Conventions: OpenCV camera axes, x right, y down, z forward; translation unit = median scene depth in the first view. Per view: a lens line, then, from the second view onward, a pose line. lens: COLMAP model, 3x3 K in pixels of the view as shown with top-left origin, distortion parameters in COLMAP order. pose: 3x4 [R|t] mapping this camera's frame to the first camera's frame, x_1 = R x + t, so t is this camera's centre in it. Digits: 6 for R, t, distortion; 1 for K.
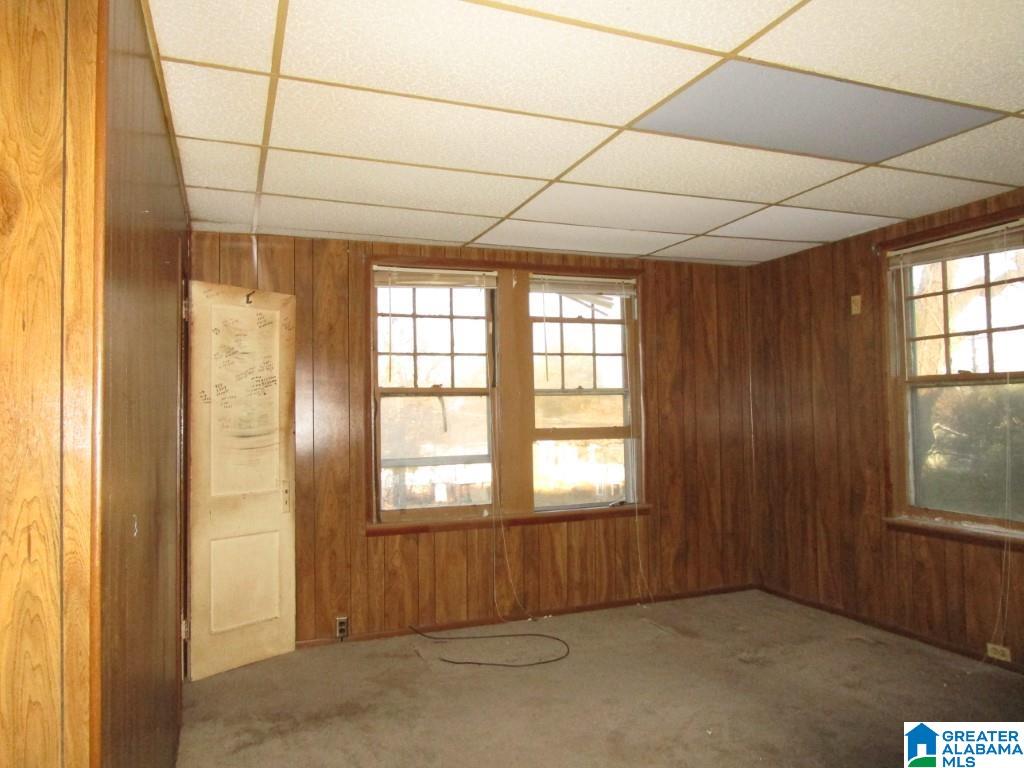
lens RADIAL K [[726.0, 0, 511.6], [0, 726.0, 380.9], [0, 0, 1]] dist [-0.025506, 0.004378]
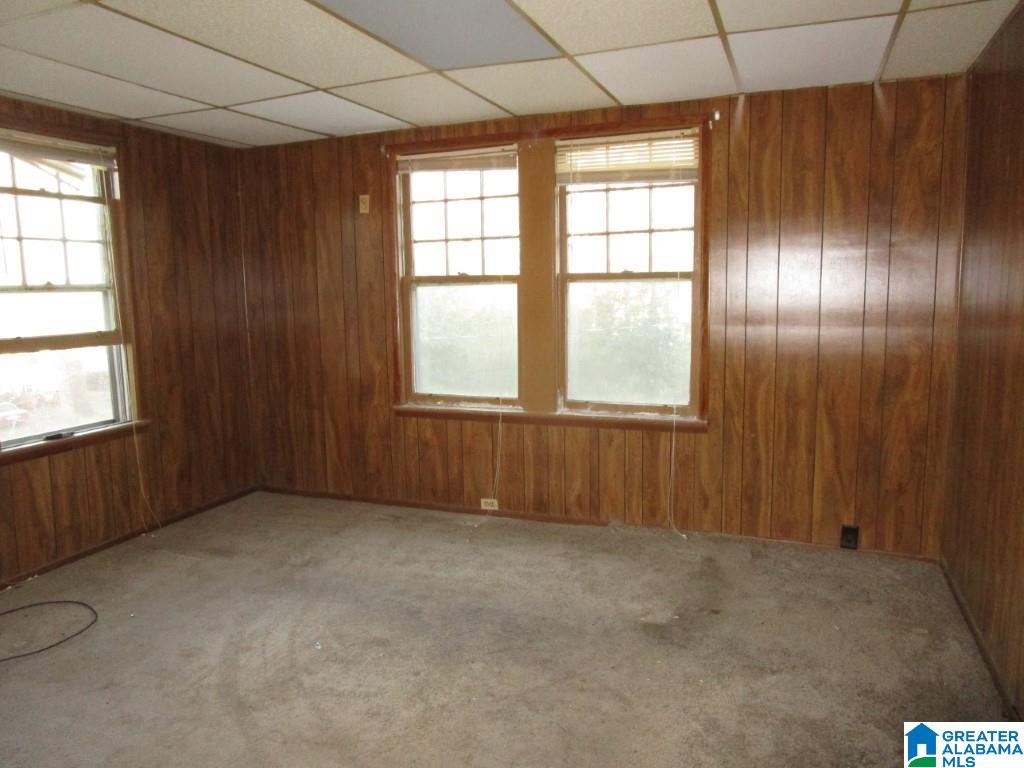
lens RADIAL K [[726.0, 0, 511.6], [0, 726.0, 380.9], [0, 0, 1]] dist [-0.025506, 0.004378]
pose [[0.683683, -0.091779, 0.723985, -0.137371], [-0.023158, 0.988832, 0.147222, -0.012589], [-0.729412, -0.117419, 0.673922, 0.117995]]
